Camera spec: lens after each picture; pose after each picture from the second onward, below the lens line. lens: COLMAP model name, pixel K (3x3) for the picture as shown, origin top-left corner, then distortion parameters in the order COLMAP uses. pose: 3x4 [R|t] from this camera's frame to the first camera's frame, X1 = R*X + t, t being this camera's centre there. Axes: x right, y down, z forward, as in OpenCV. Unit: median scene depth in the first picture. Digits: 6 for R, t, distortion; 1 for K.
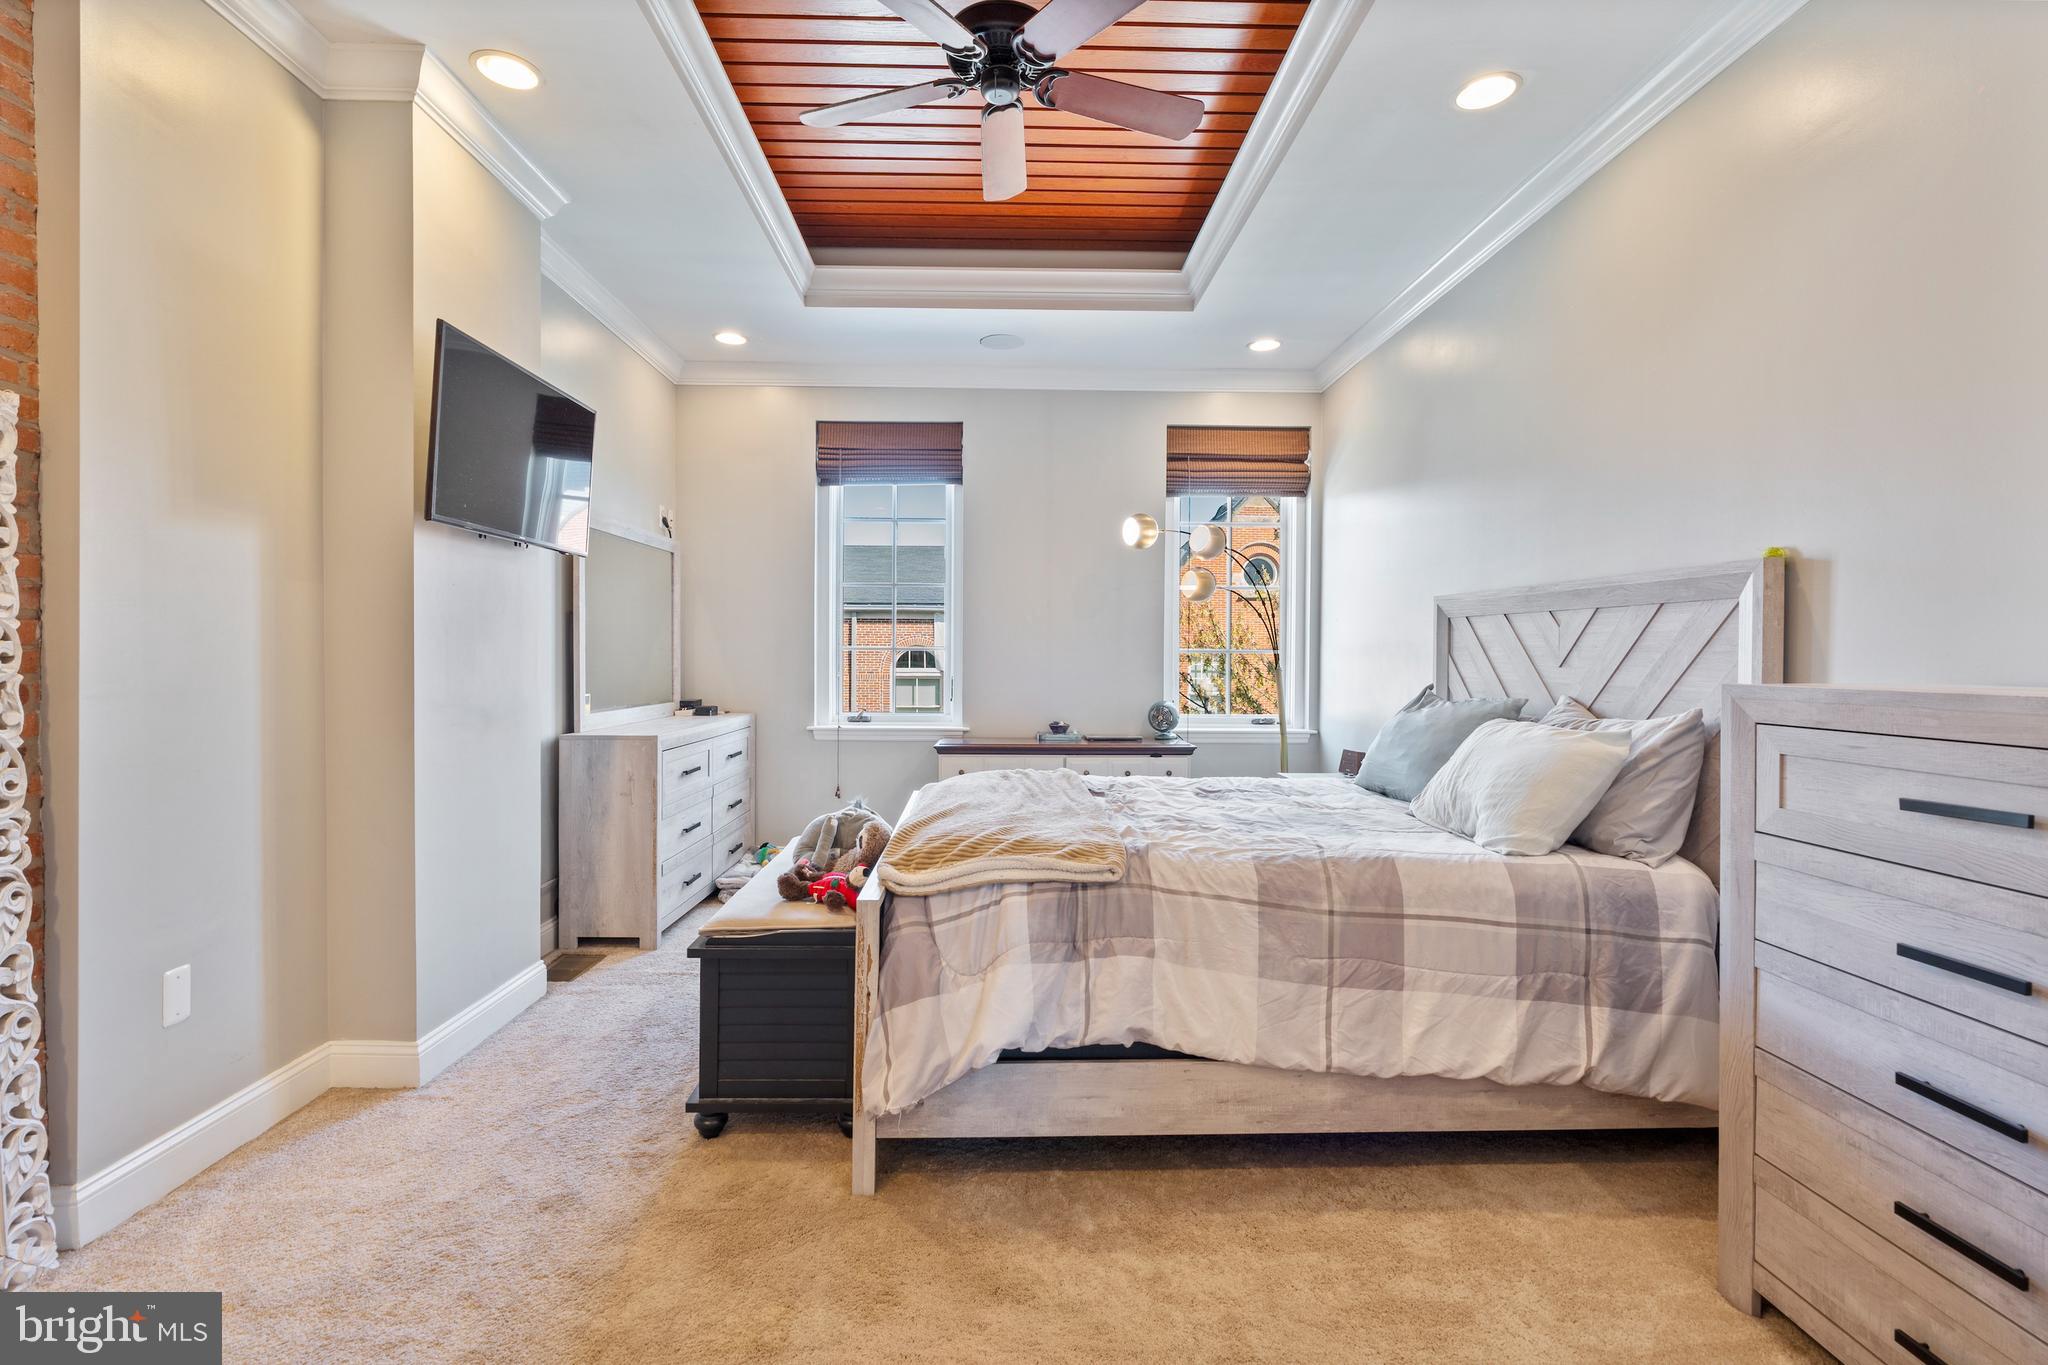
lens RADIAL K [[930.8, 0, 971.7], [0, 930.8, 665.1], [0, 0, 1]] dist [-0.005643, 0.002108]
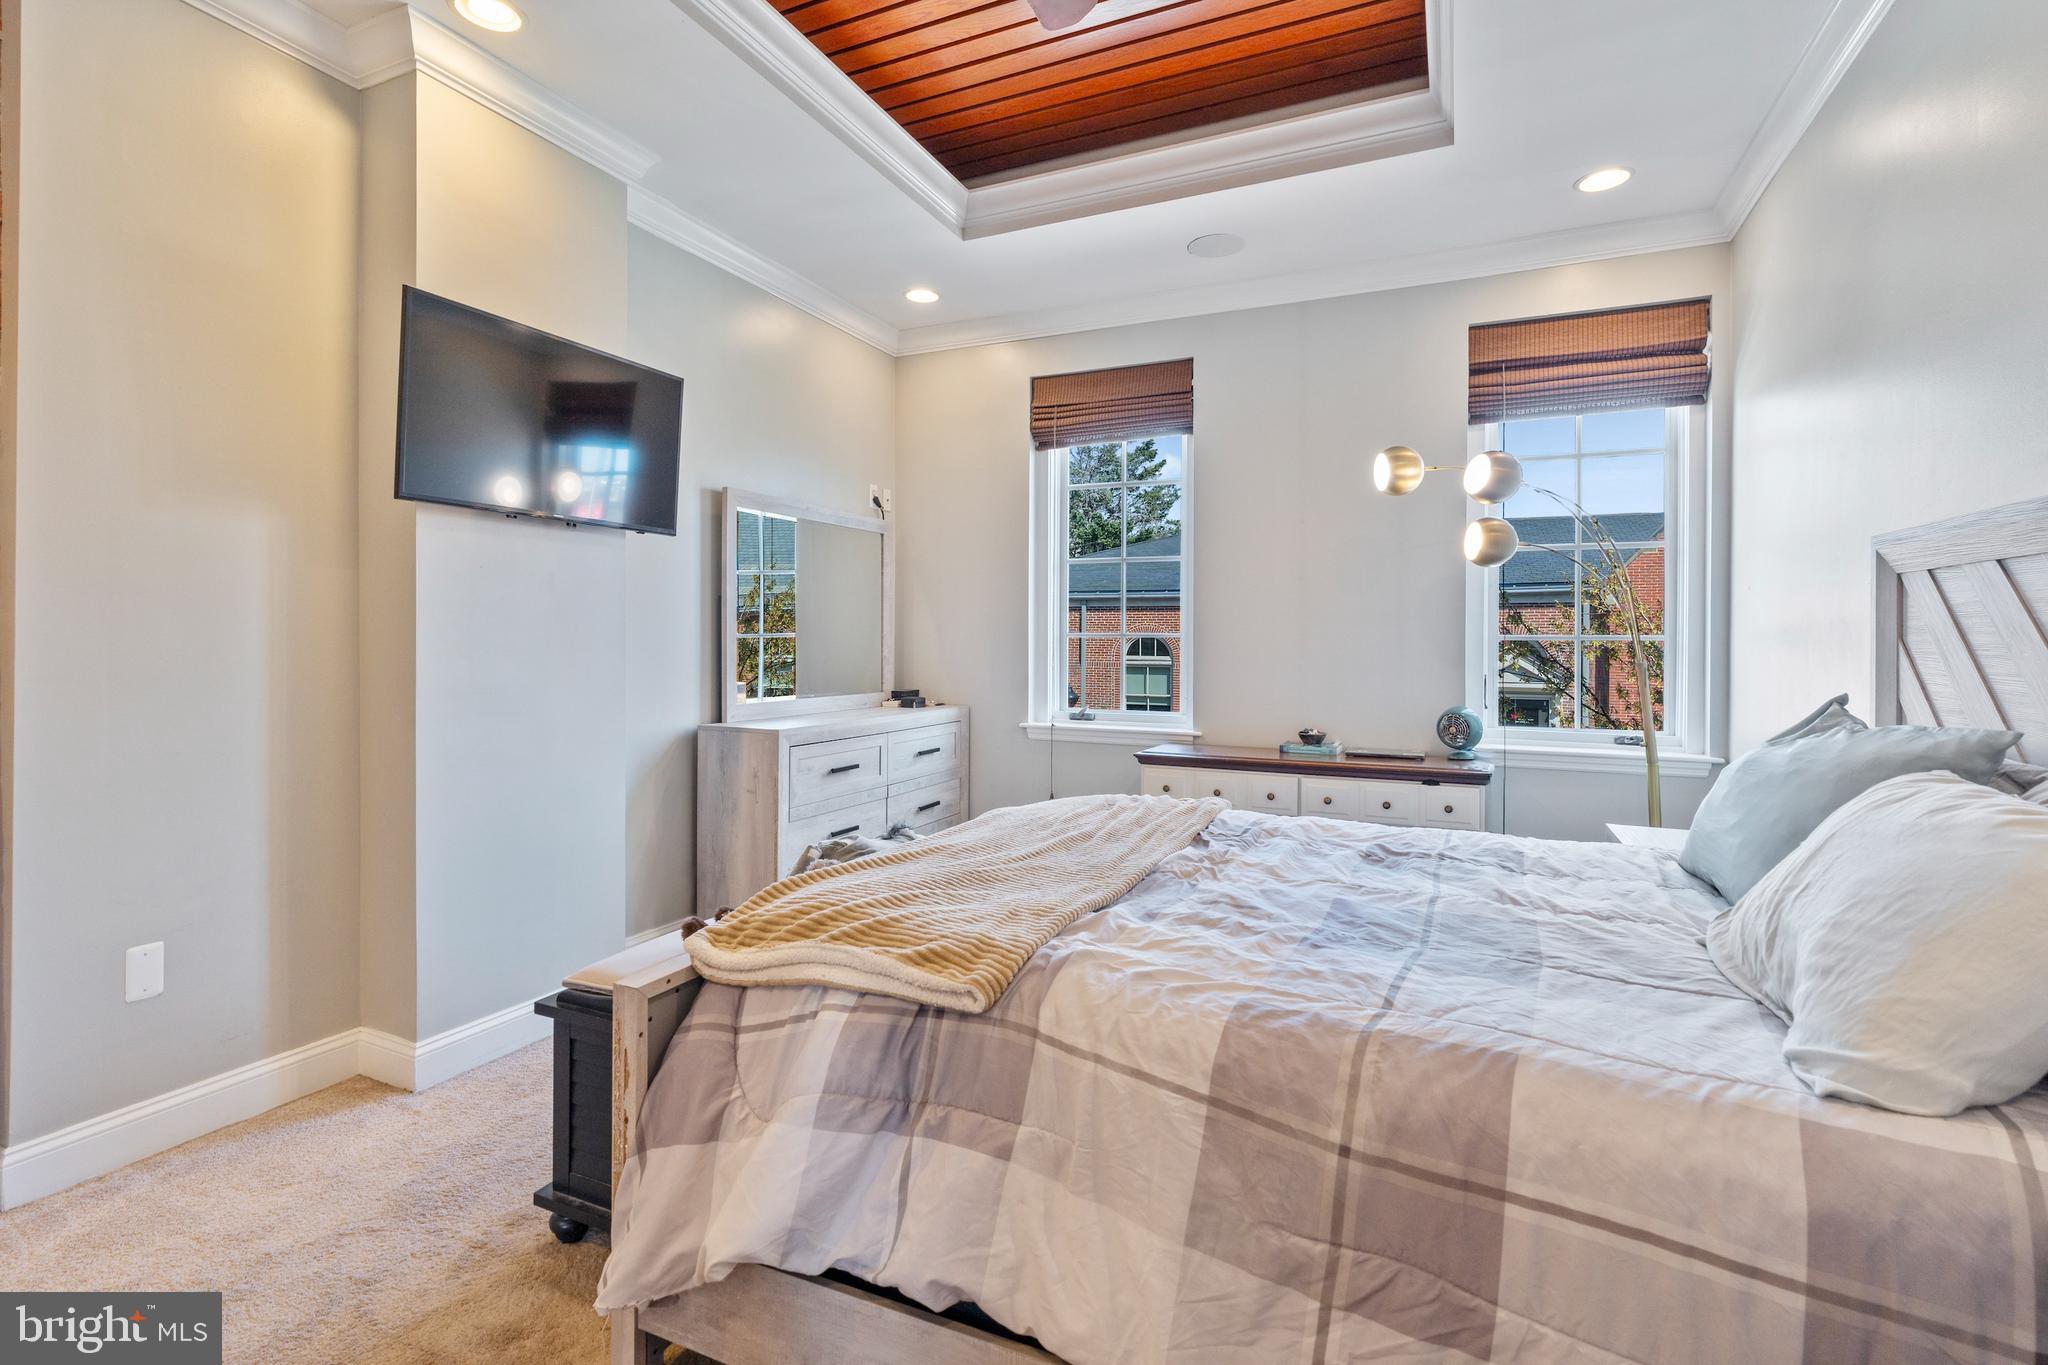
lens RADIAL K [[930.8, 0, 989.9], [0, 930.8, 641.0], [0, 0, 1]] dist [-0.005643, 0.002108]
pose [[0.907100, -0.000056, -0.420915, 0.377049], [-0.005881, 0.999901, -0.012806, -0.001502], [0.420874, 0.014092, 0.907009, 0.409561]]
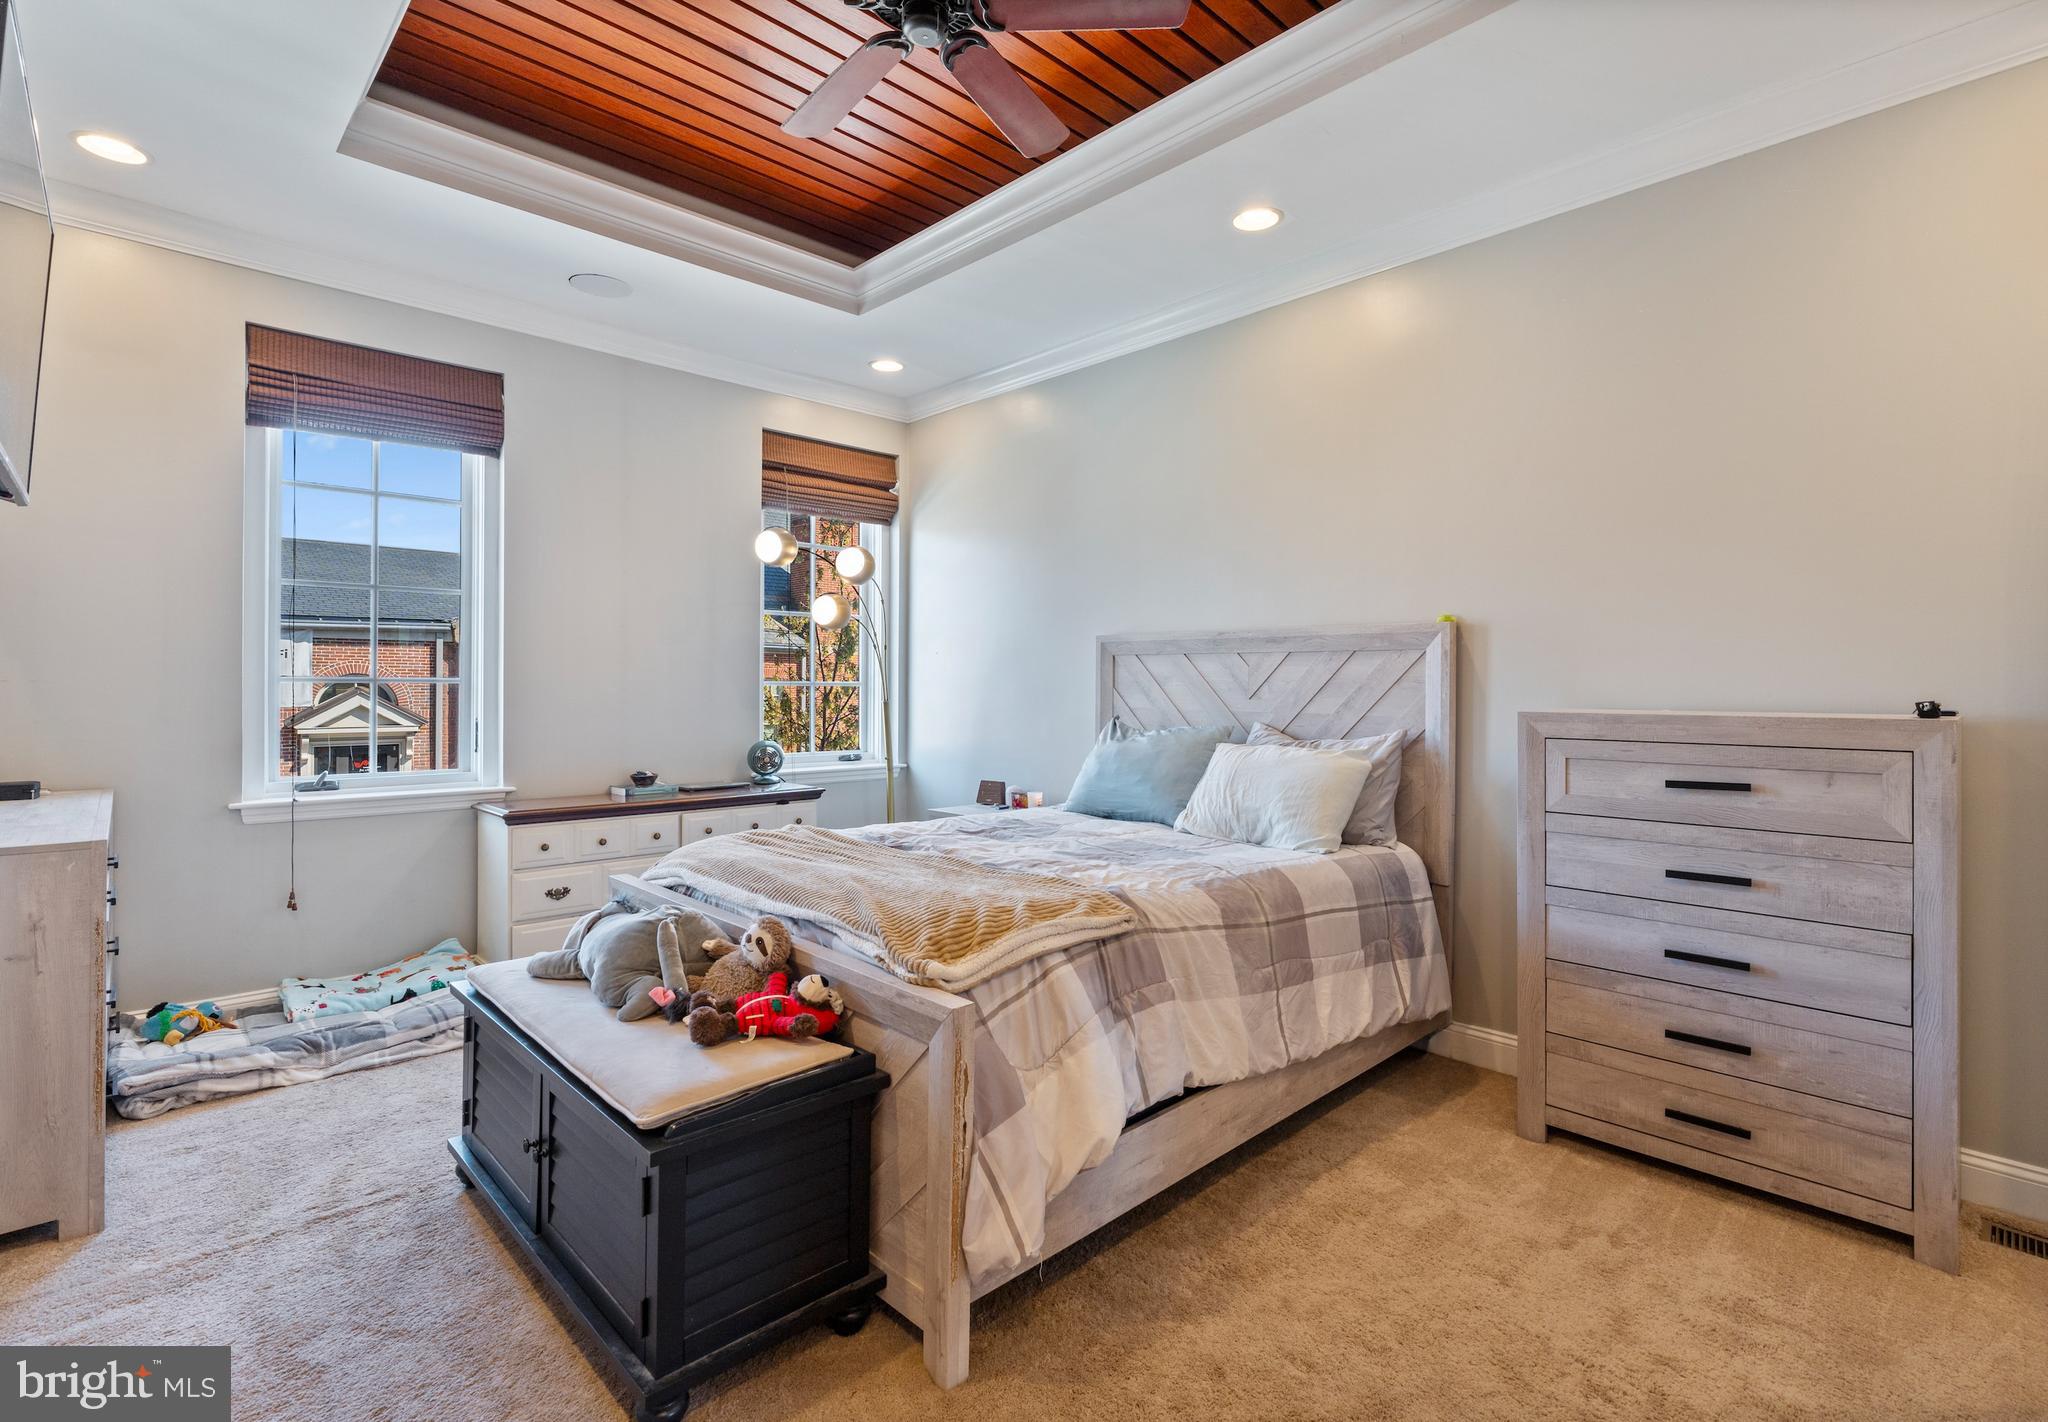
lens RADIAL K [[998.1, 0, 1046.9], [0, 998.1, 684.7], [0, 0, 1]] dist [-0.011182, 0.001218]
pose [[0.710201, -0.001141, 0.703998, -0.567326], [0.008079, 0.999946, -0.006531, -0.012129], [-0.703953, 0.010326, 0.710172, 0.300295]]
